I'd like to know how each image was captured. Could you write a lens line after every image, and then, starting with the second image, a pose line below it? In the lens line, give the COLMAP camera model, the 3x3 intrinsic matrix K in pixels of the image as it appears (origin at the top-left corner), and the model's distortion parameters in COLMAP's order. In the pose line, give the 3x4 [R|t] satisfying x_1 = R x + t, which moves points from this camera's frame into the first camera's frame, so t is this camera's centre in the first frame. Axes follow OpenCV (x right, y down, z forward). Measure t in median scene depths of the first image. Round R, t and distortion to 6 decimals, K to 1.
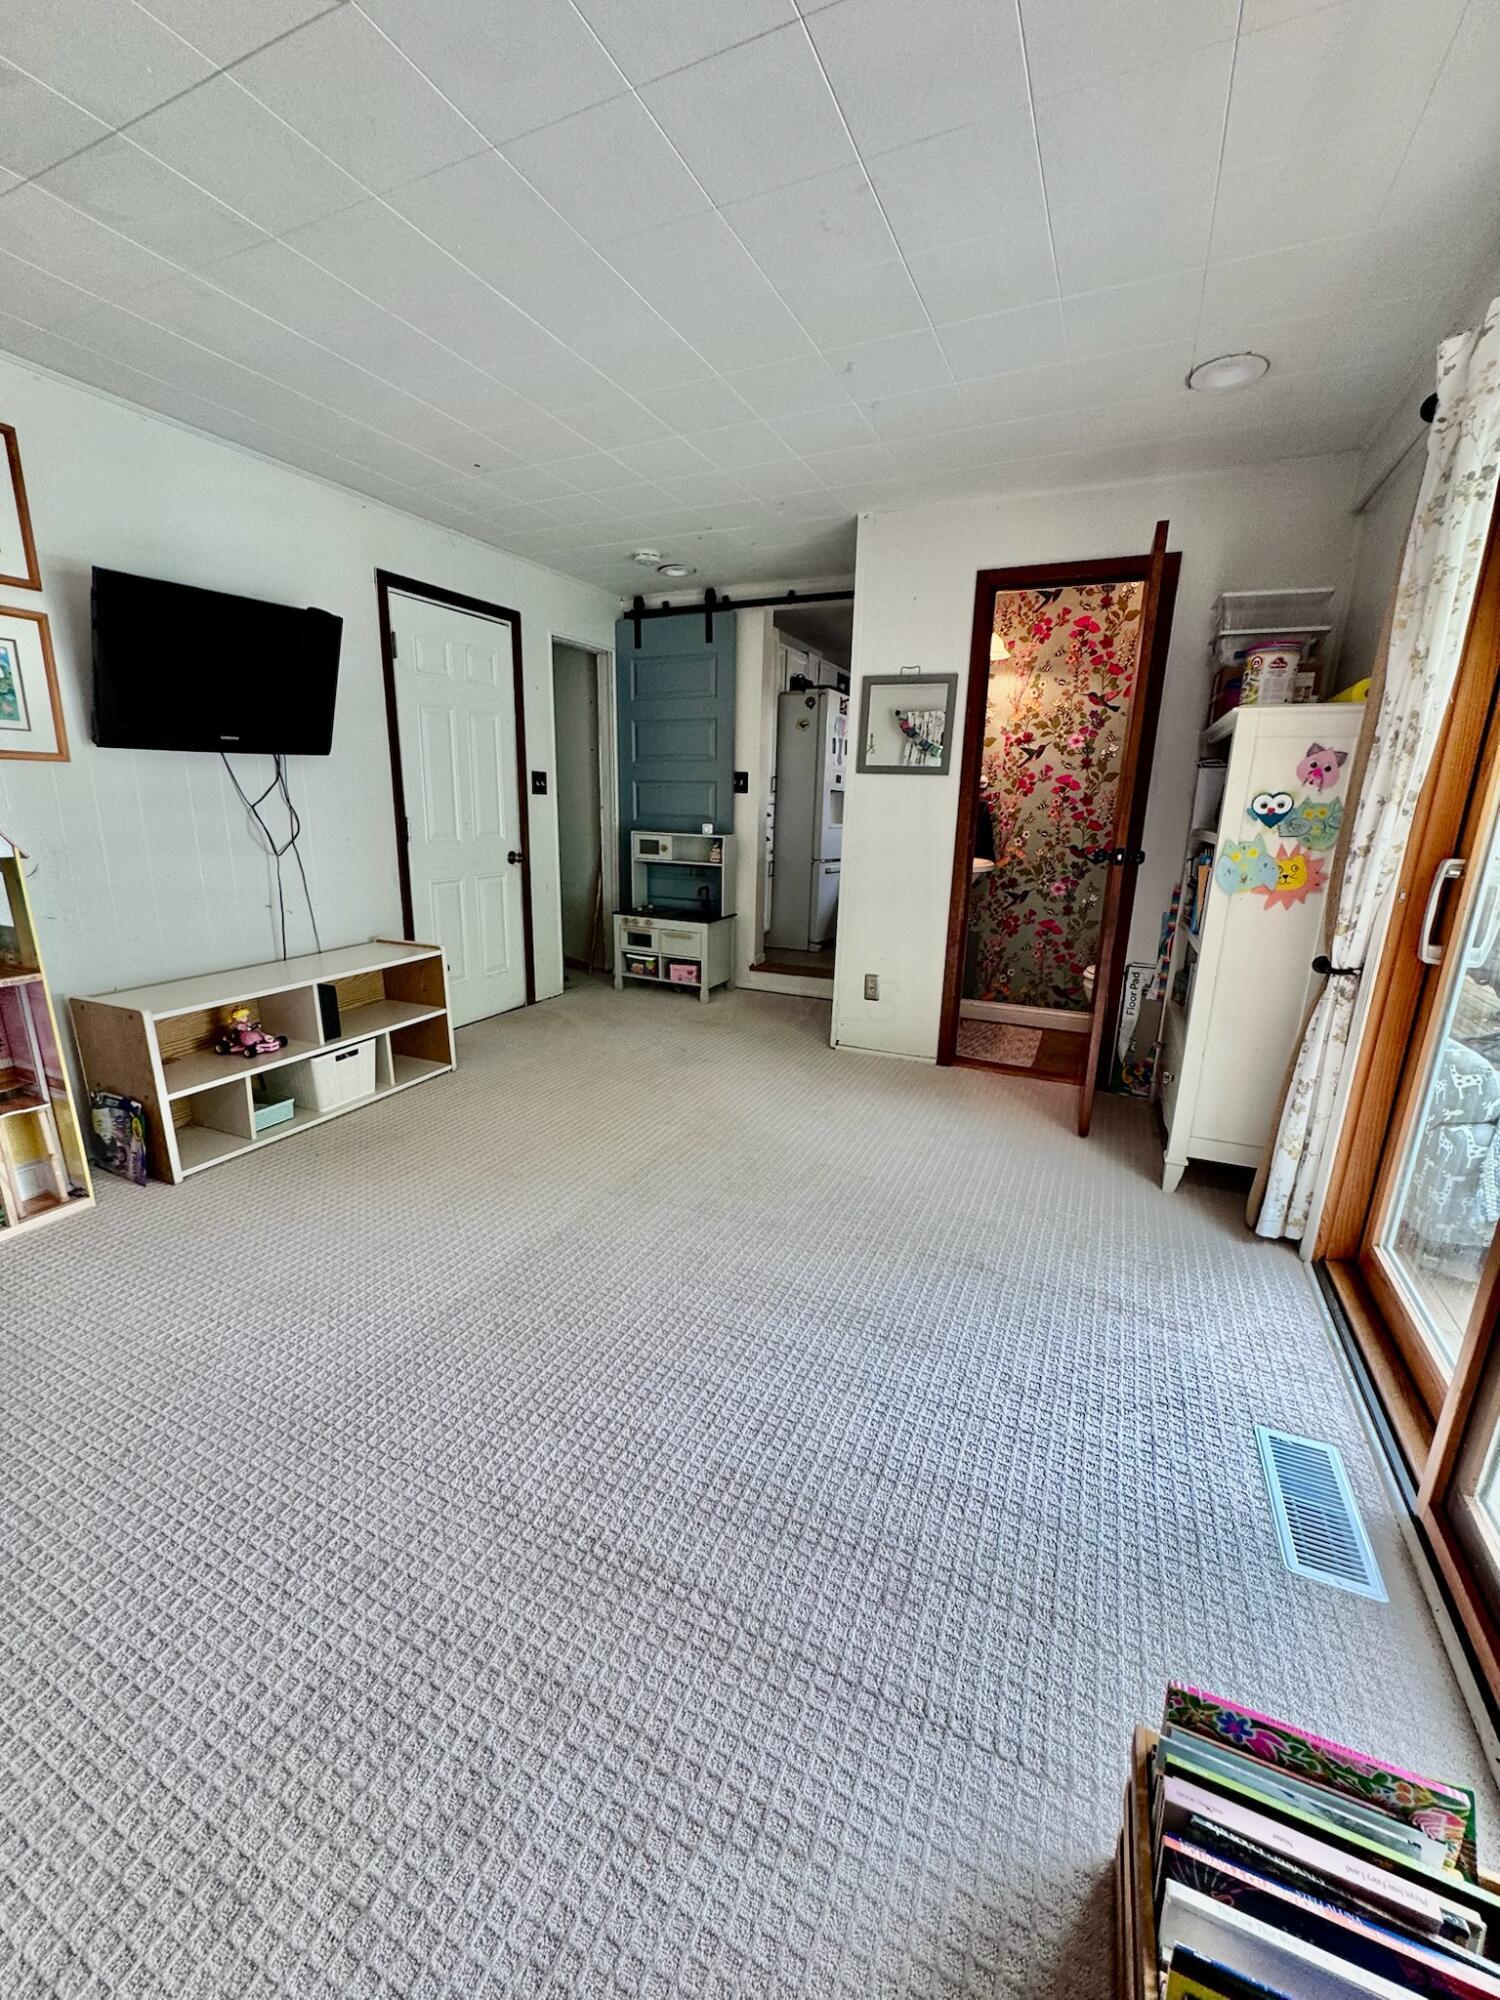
lens RADIAL K [[793.9, 0, 748.0], [0, 793.9, 999.0], [0, 0, 1]] dist [-0.004669, 0.000661]
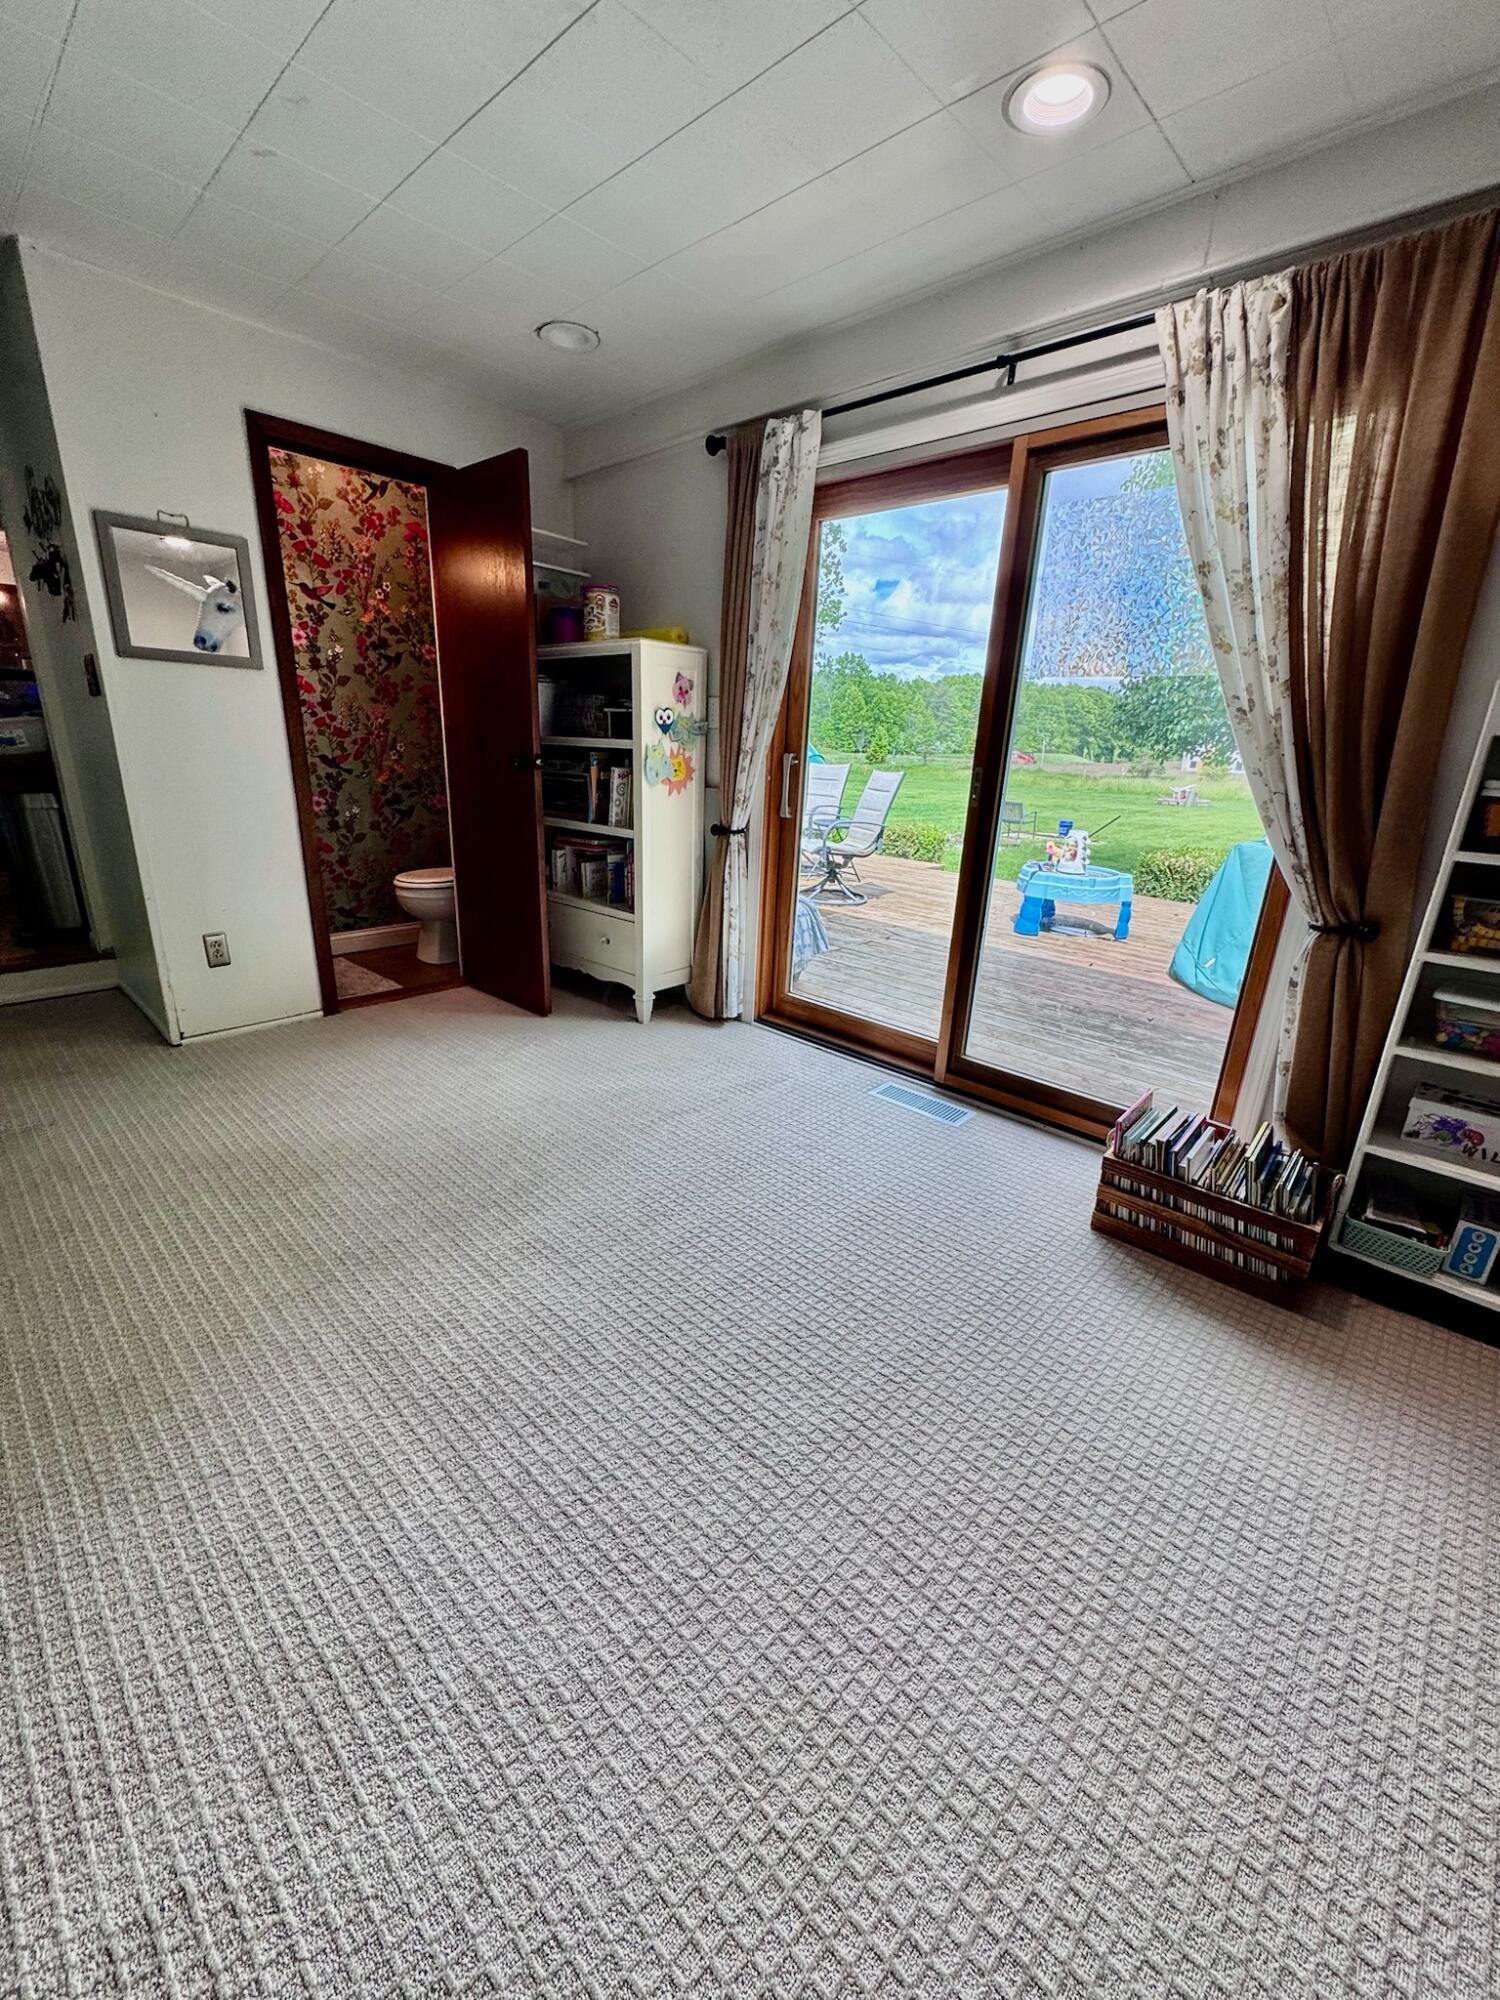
lens RADIAL K [[793.9, 0, 751.7], [0, 793.9, 1000.6], [0, 0, 1]] dist [-0.004669, 0.000661]
pose [[0.311720, -0.304283, 0.900135, -0.440498], [0.201604, 0.946948, 0.250291, -0.063339], [-0.928540, 0.103450, 0.356527, 0.283065]]
